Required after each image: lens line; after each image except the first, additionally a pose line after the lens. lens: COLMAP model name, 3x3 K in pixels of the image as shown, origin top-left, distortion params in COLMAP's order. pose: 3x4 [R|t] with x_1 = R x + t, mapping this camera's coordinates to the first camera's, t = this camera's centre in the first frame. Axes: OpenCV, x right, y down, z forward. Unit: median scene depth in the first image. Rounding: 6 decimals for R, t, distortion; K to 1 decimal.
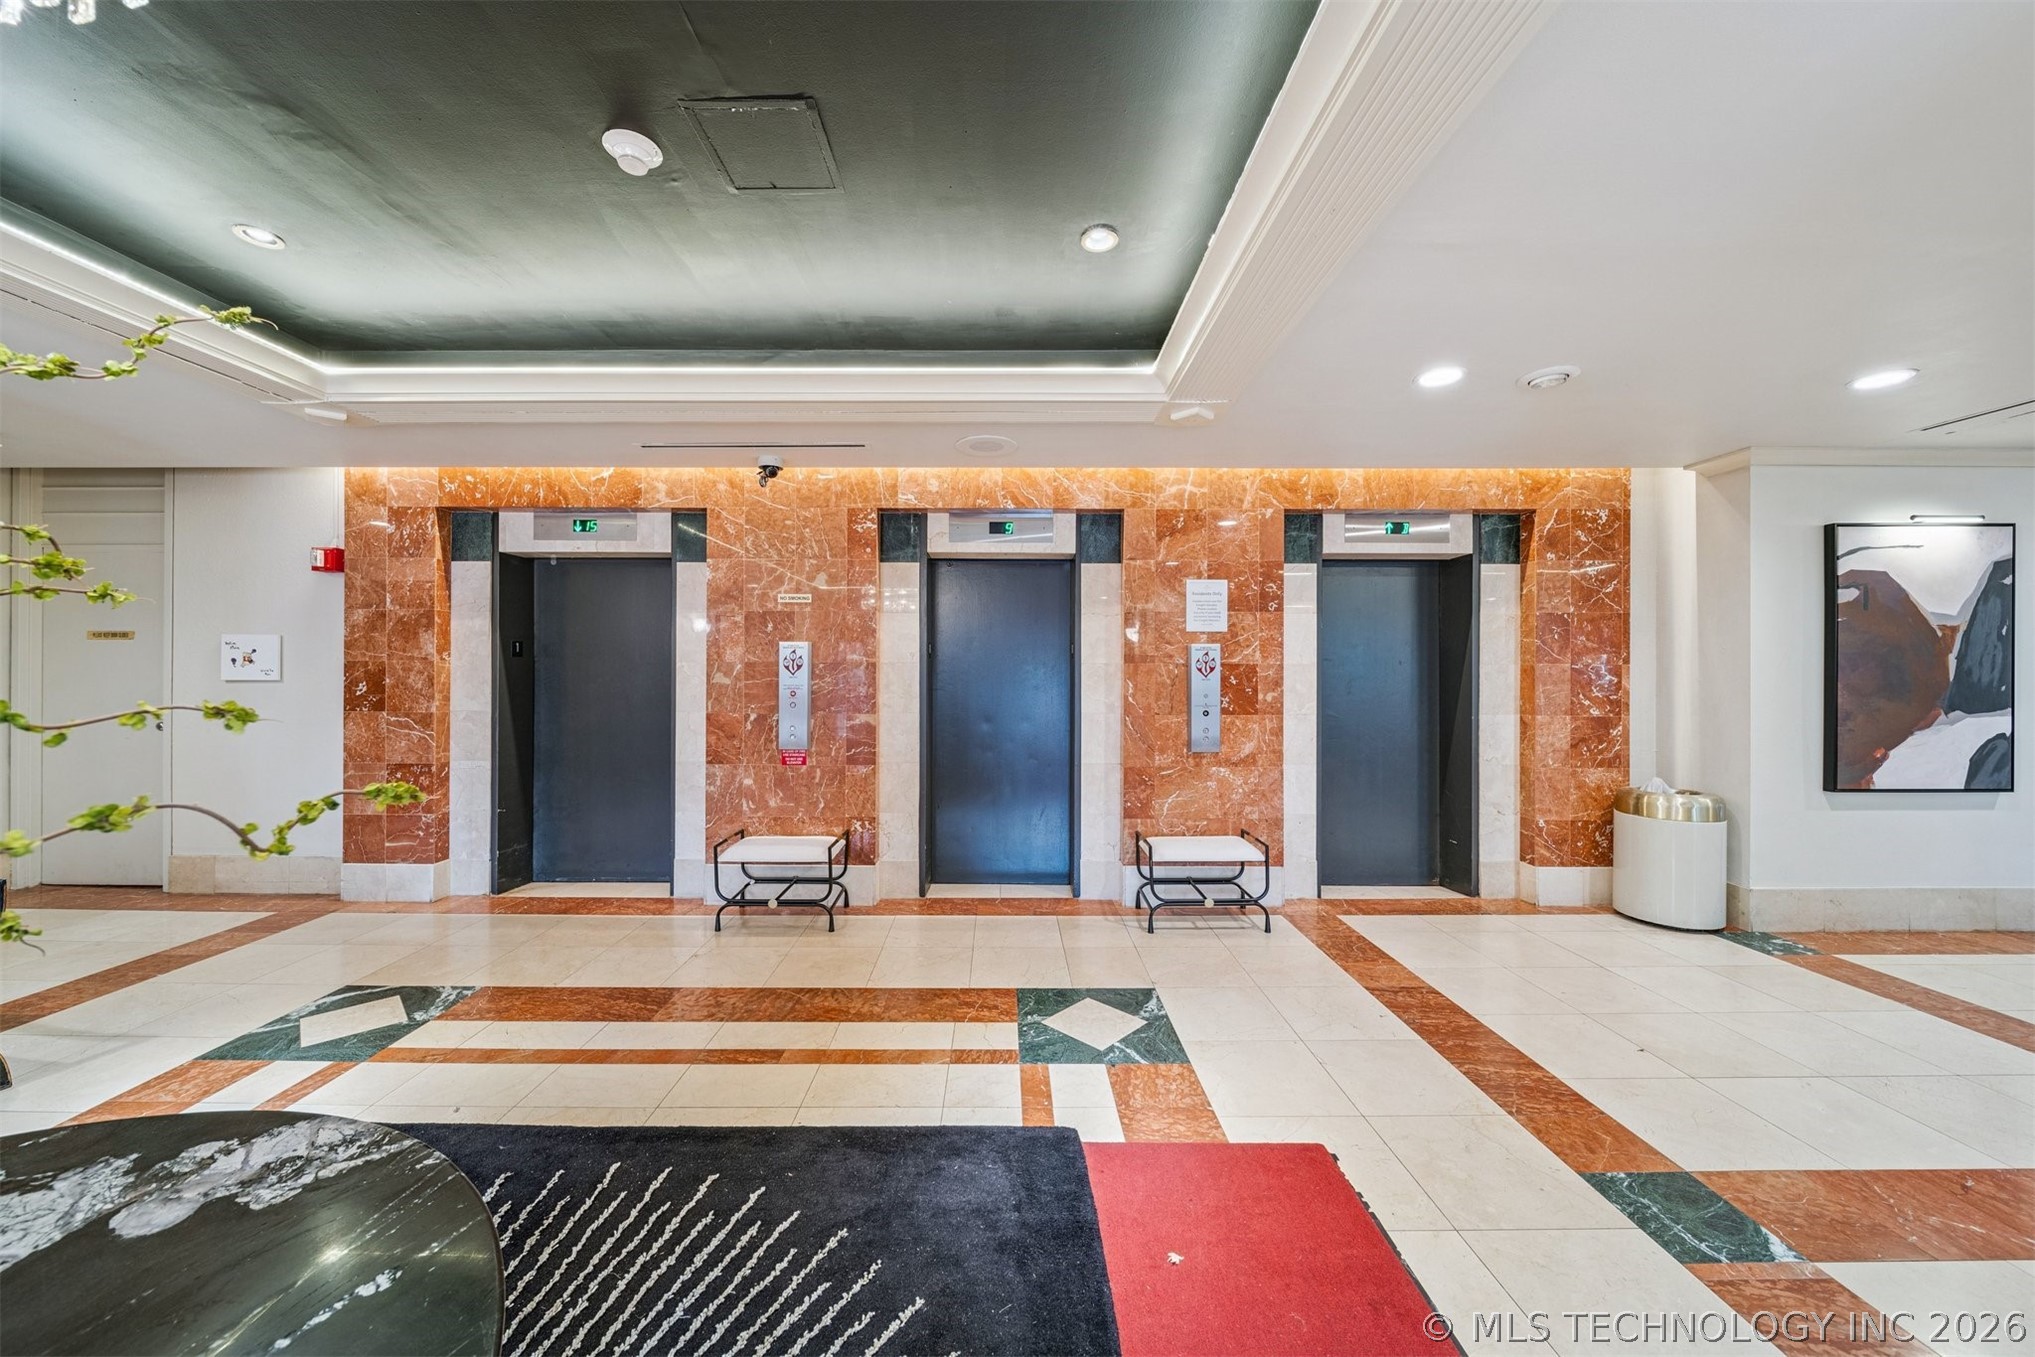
lens RADIAL K [[709.6, 0, 1011.0], [0, 709.6, 671.0], [0, 0, 1]] dist [0.000239, 0.000059]
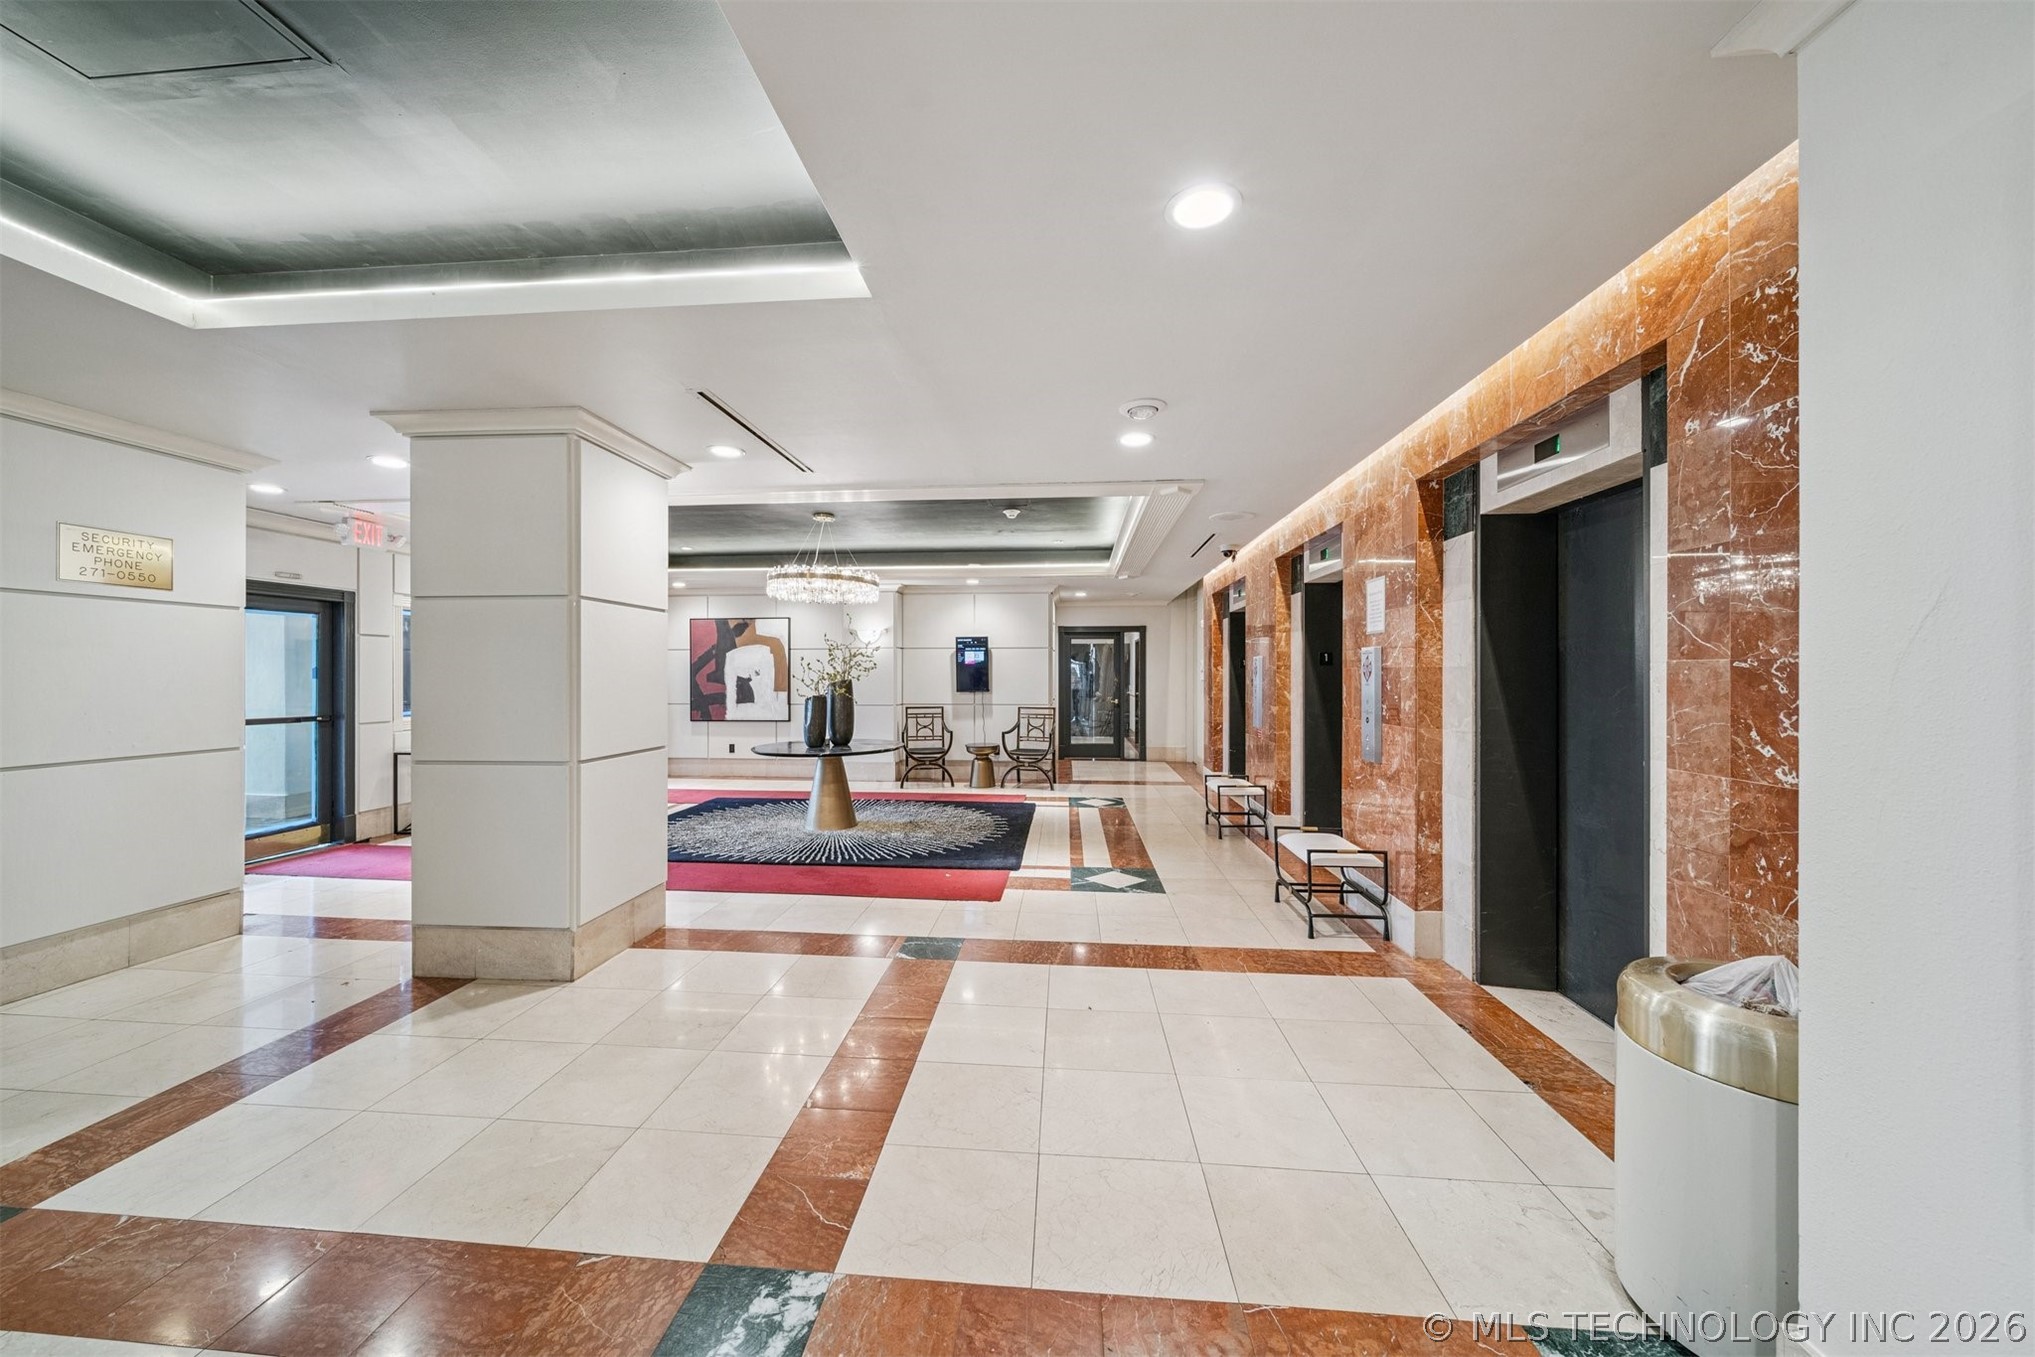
lens RADIAL K [[709.6, 0, 1009.6], [0, 709.6, 677.1], [0, 0, 1]] dist [0.000239, 0.000059]
pose [[-0.079795, 0.000172, -0.996811, 1.257539], [0.000547, 1.000000, 0.000129, 0.001013], [0.996811, -0.000535, -0.079795, 0.594519]]
